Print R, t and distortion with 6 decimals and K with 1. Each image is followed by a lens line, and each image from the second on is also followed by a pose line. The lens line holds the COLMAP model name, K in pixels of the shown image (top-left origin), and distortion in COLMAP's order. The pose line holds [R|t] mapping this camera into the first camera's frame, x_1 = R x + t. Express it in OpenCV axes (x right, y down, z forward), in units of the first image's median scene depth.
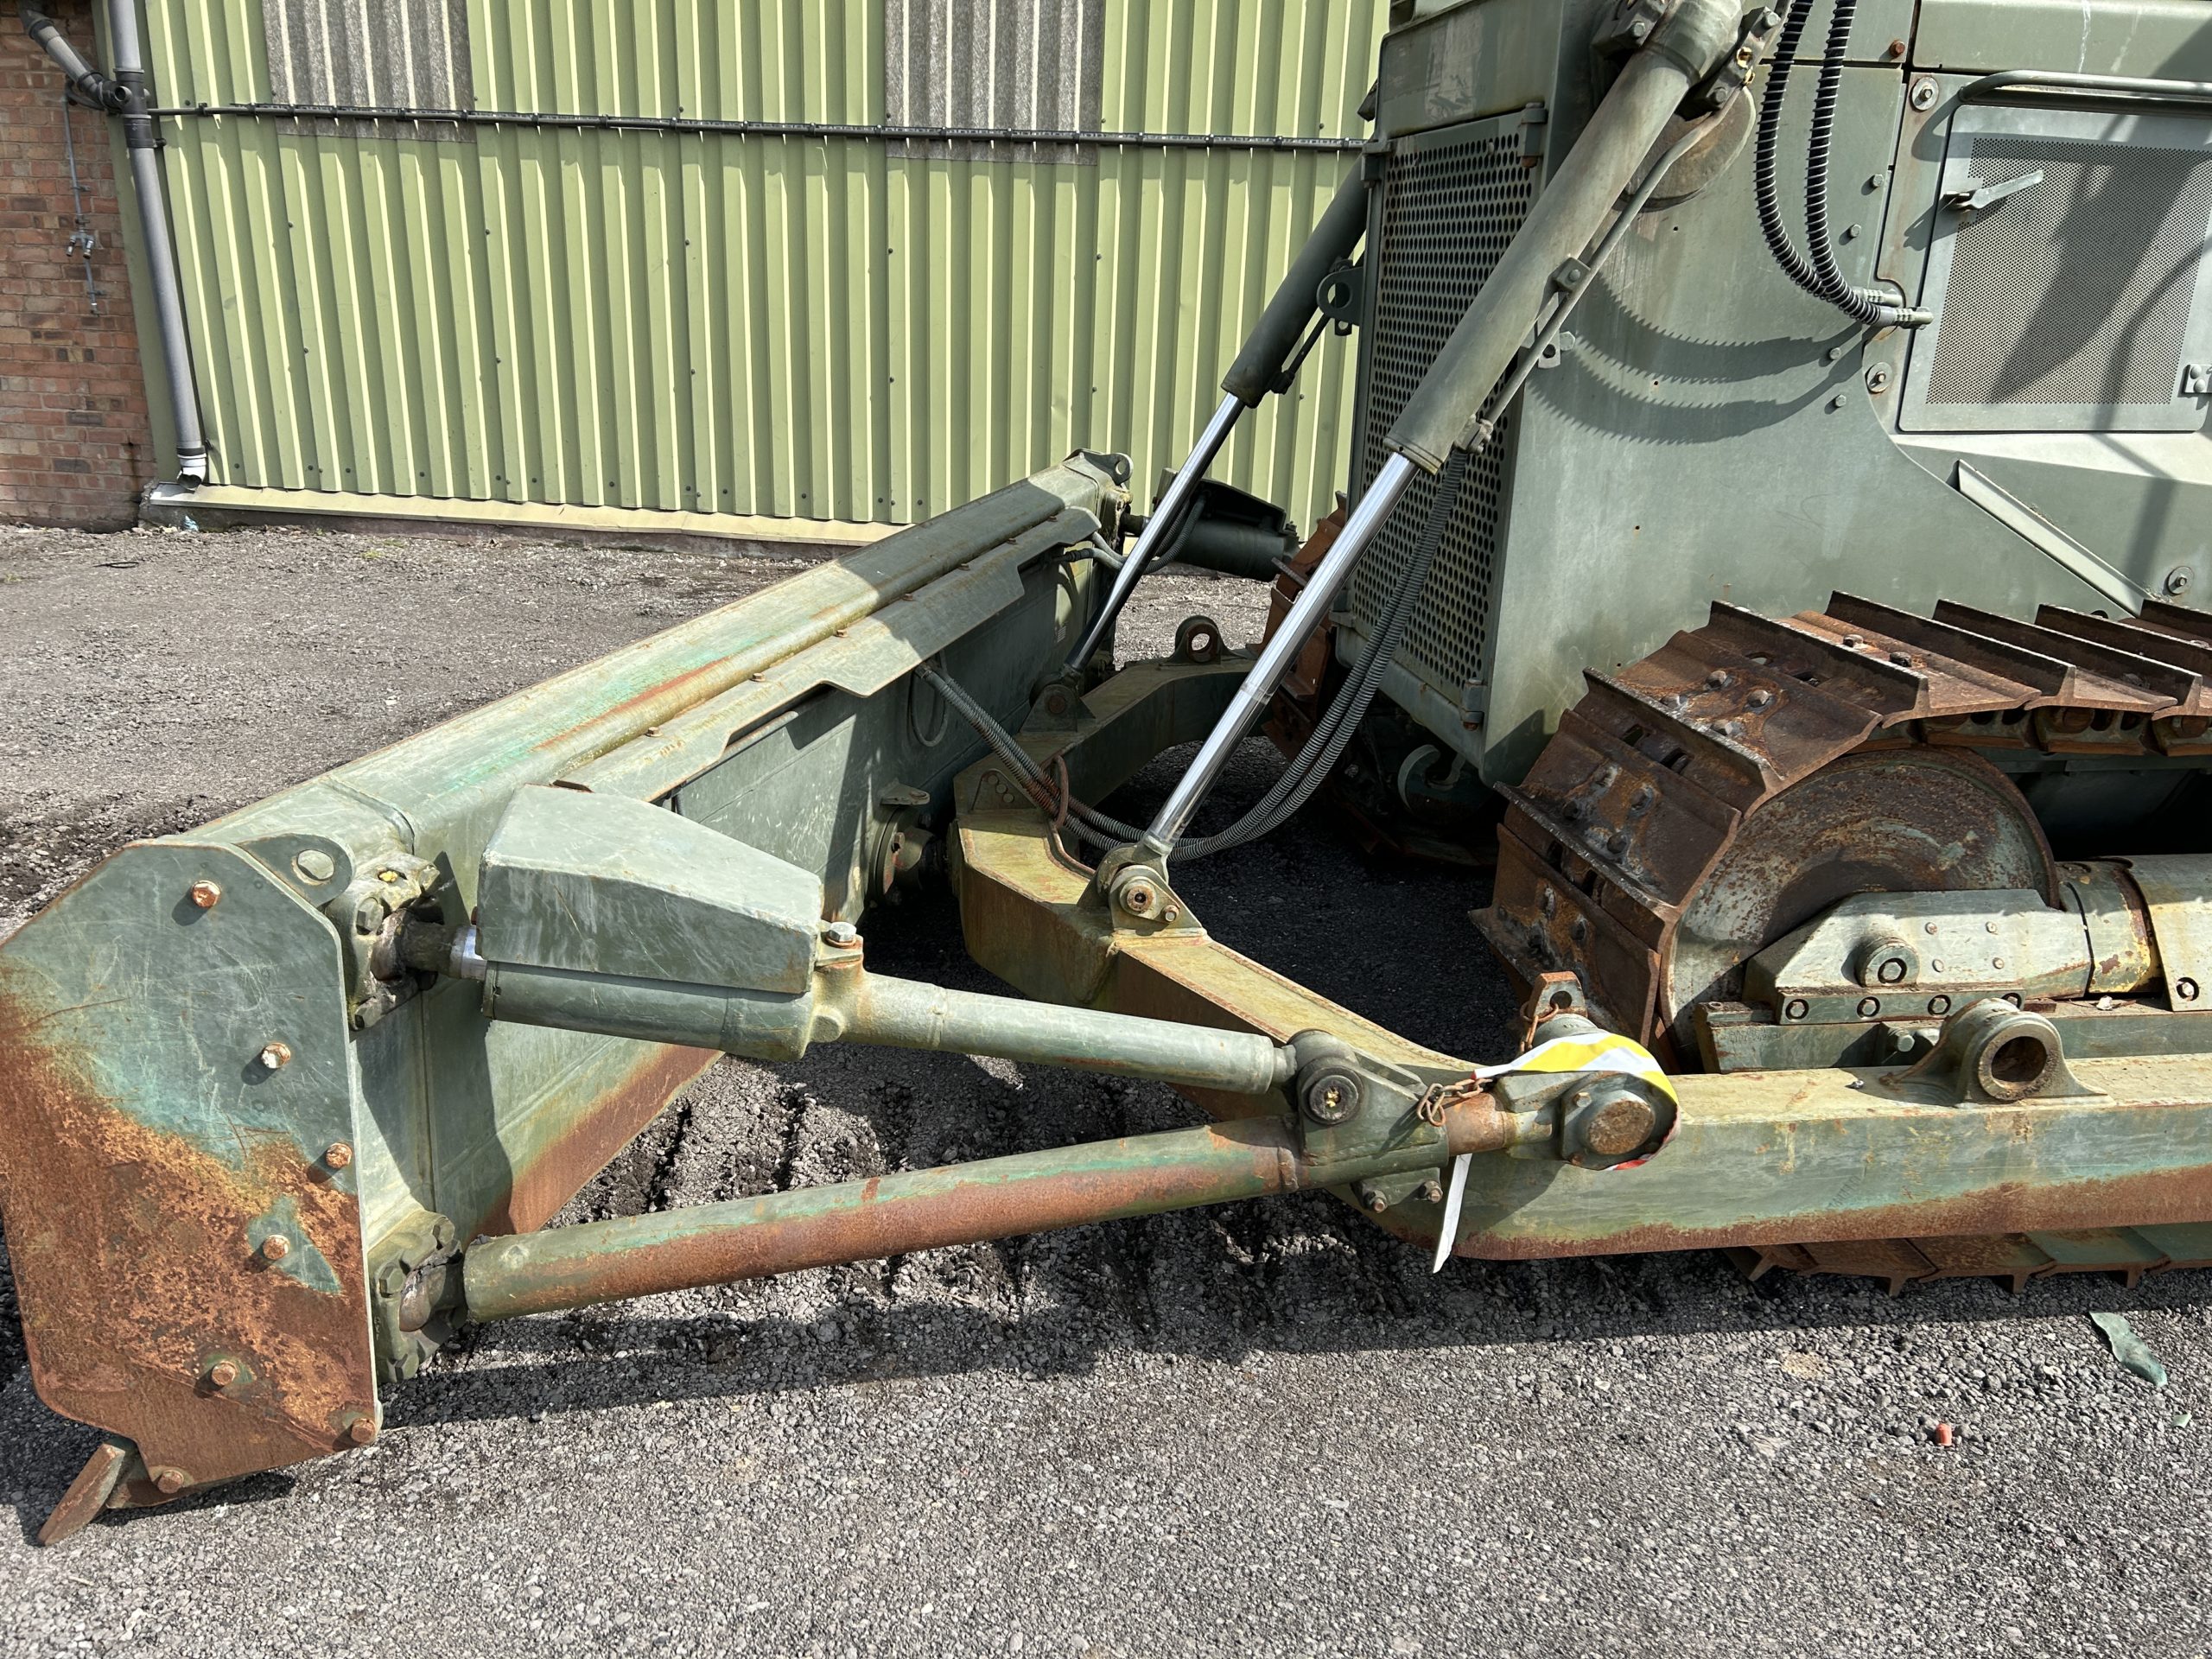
lens RADIAL K [[1672.0, 0, 1087.4], [0, 1672.0, 848.9], [0, 0, 1]] dist [0.060603, -0.065098]
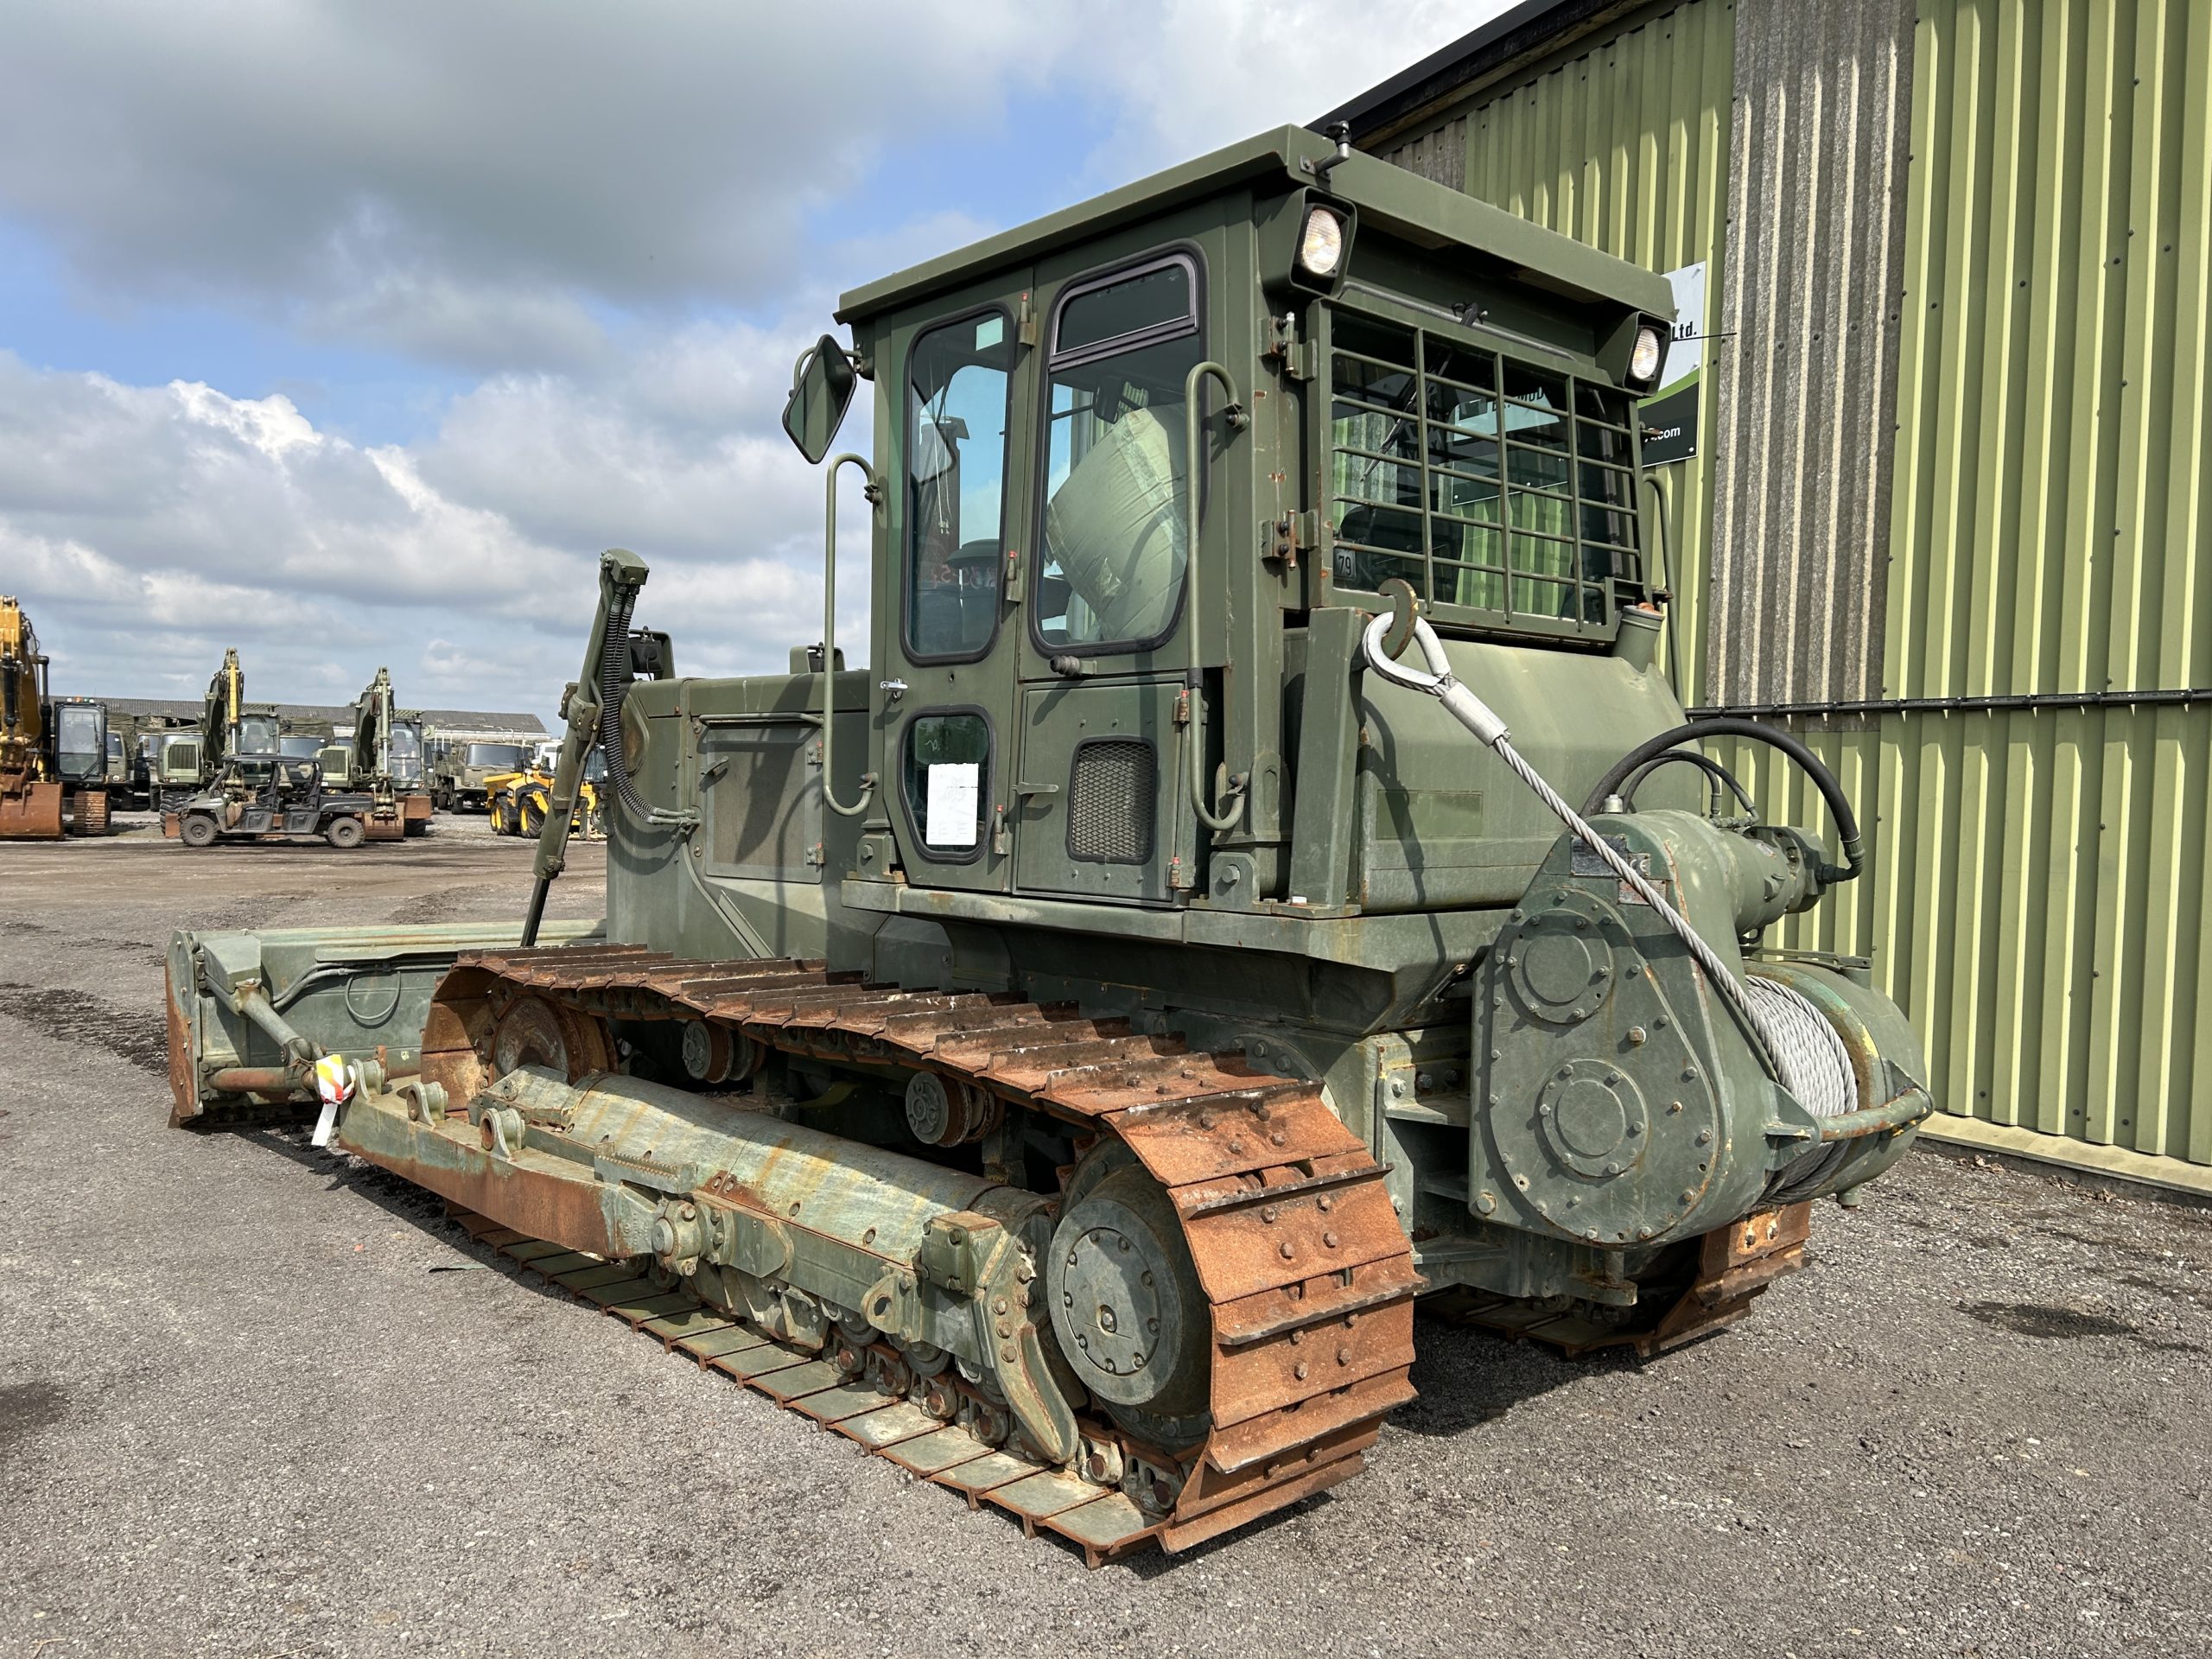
lens RADIAL K [[1672.0, 0, 1081.5], [0, 1672.0, 836.9], [0, 0, 1]] dist [0.060603, -0.065098]
pose [[0.568215, 0.009223, -0.822829, 2.643782], [-0.273850, 0.945060, -0.178518, -0.055846], [0.775976, 0.326768, 0.539522, 0.259030]]
